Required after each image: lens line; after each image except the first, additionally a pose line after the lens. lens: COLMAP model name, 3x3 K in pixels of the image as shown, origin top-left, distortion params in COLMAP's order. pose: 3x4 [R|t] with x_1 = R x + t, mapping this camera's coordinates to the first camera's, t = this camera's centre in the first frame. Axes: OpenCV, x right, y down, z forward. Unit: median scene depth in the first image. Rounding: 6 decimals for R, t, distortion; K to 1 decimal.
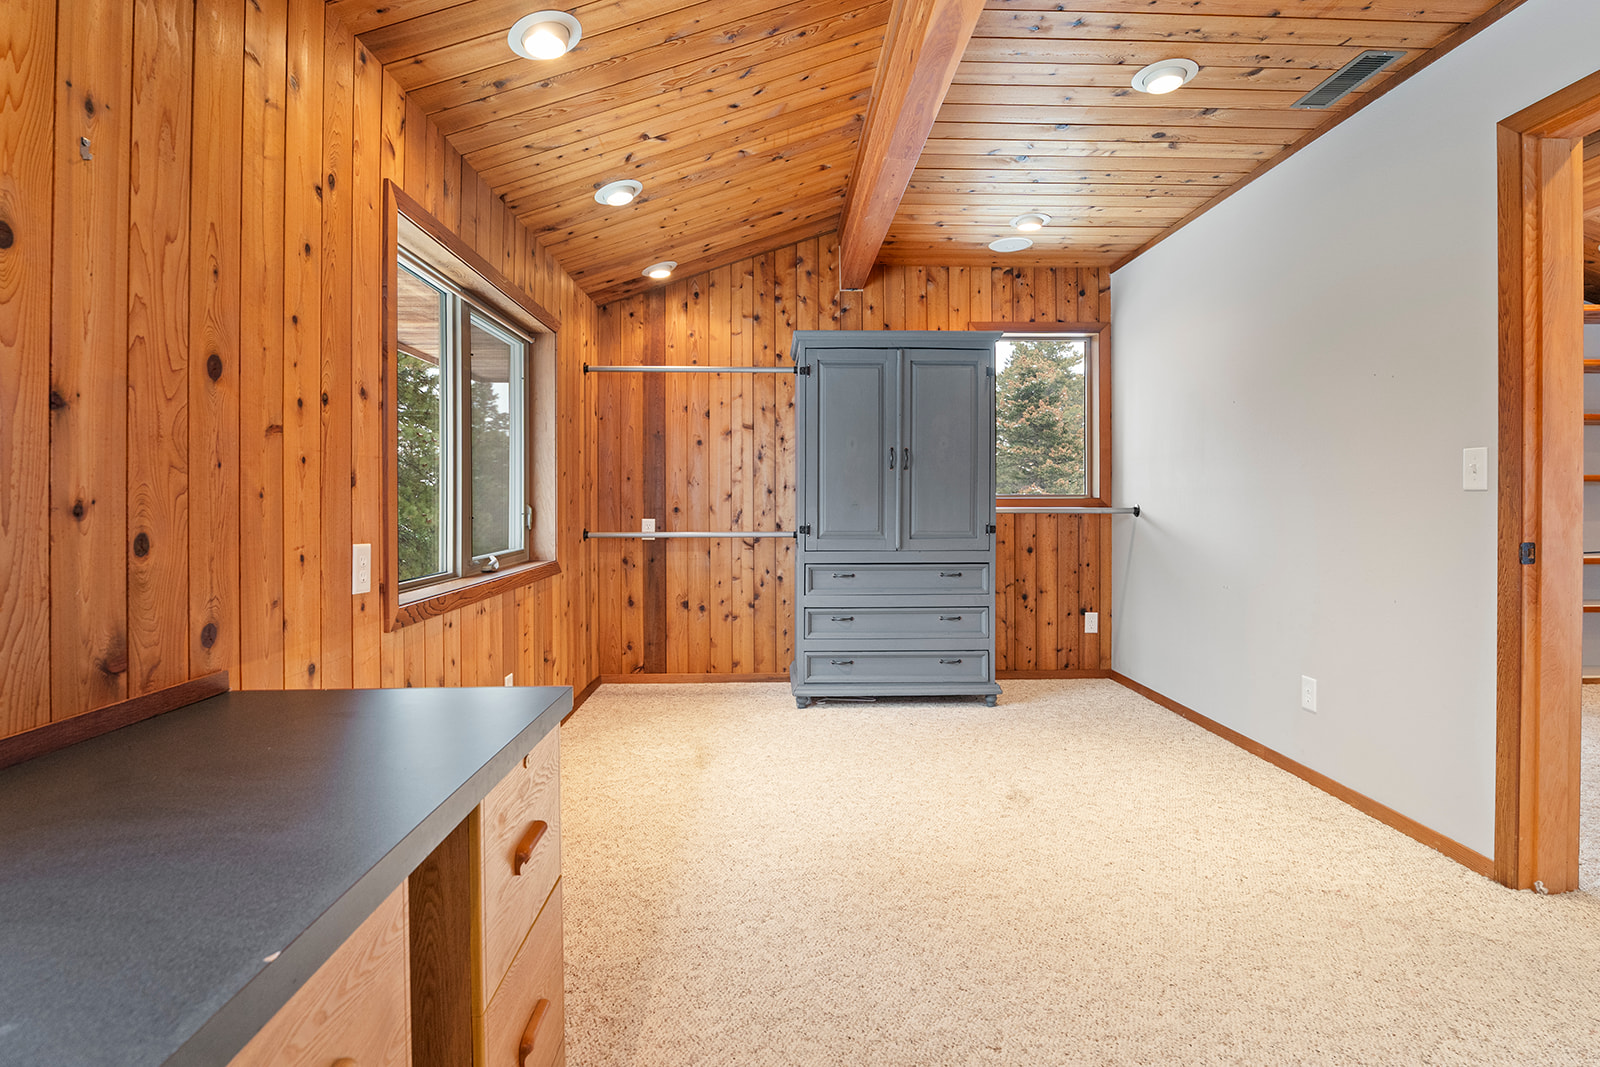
lens RADIAL K [[782.3, 0, 797.2], [0, 782.3, 500.7], [0, 0, 1]] dist [-0.003602, 0.000139]
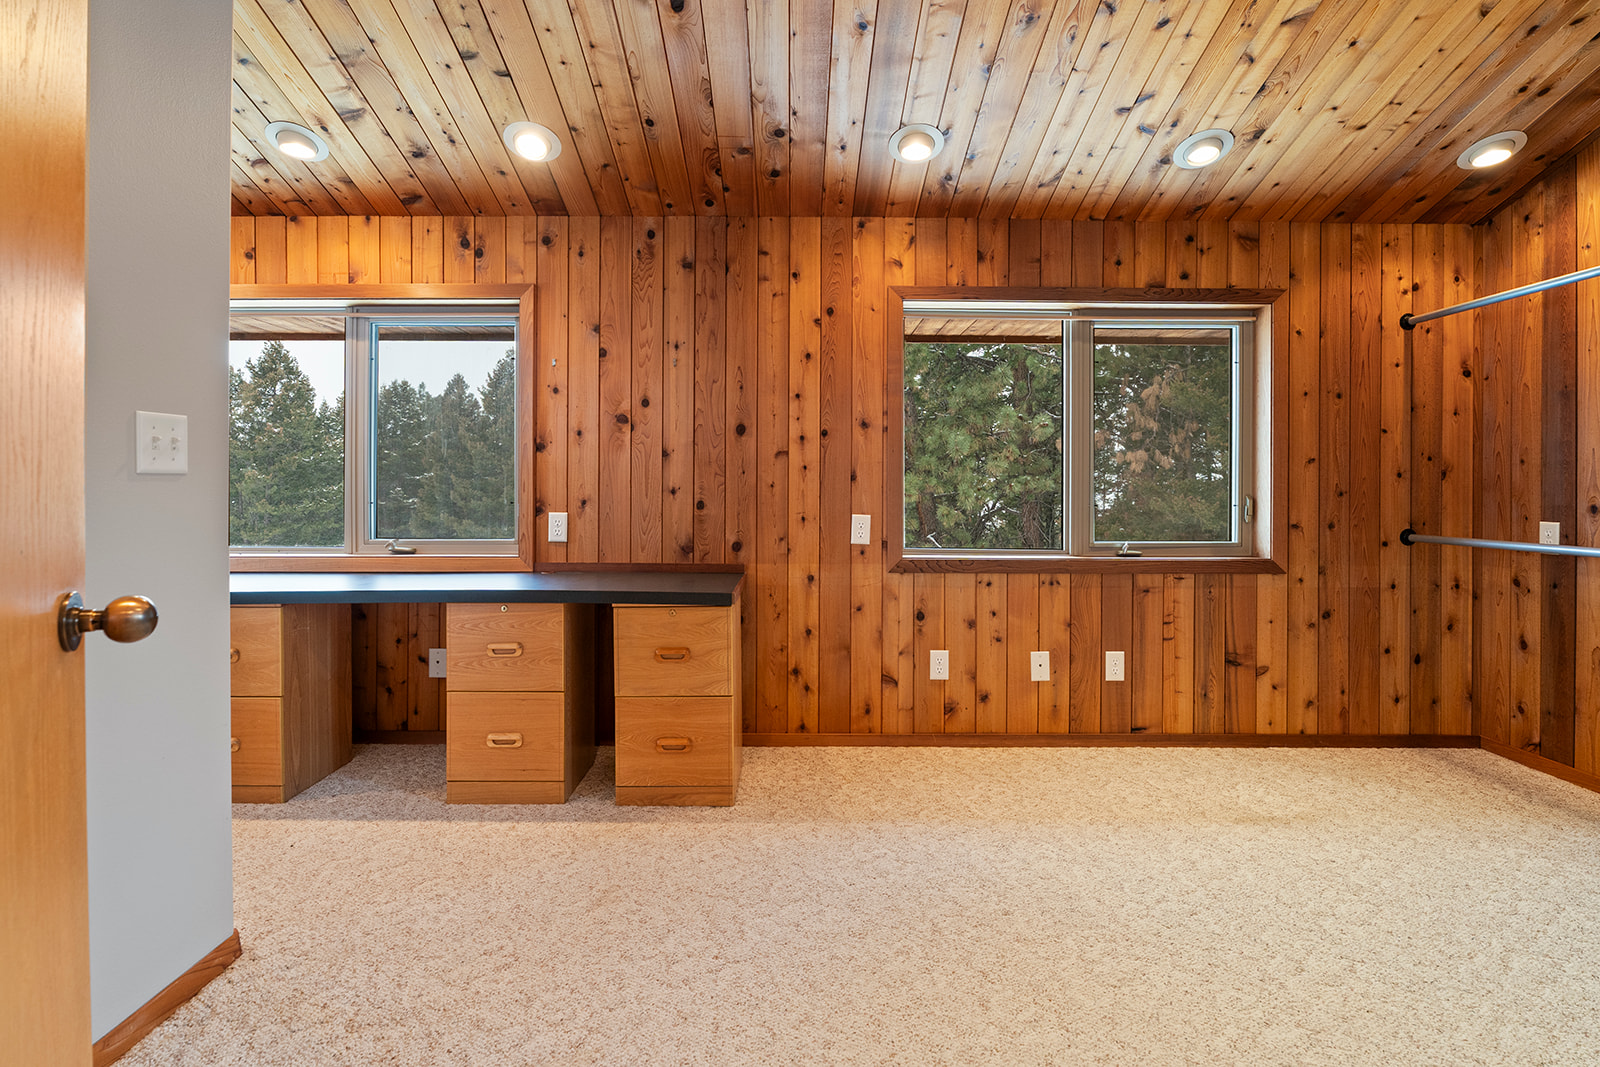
lens RADIAL K [[782.3, 0, 795.9], [0, 782.3, 499.9], [0, 0, 1]] dist [-0.003602, 0.000139]
pose [[-0.041775, 0.017274, -0.998978, 1.104635], [-0.006947, 0.999821, 0.017579, -0.005228], [0.999103, 0.007675, -0.041648, 0.908696]]
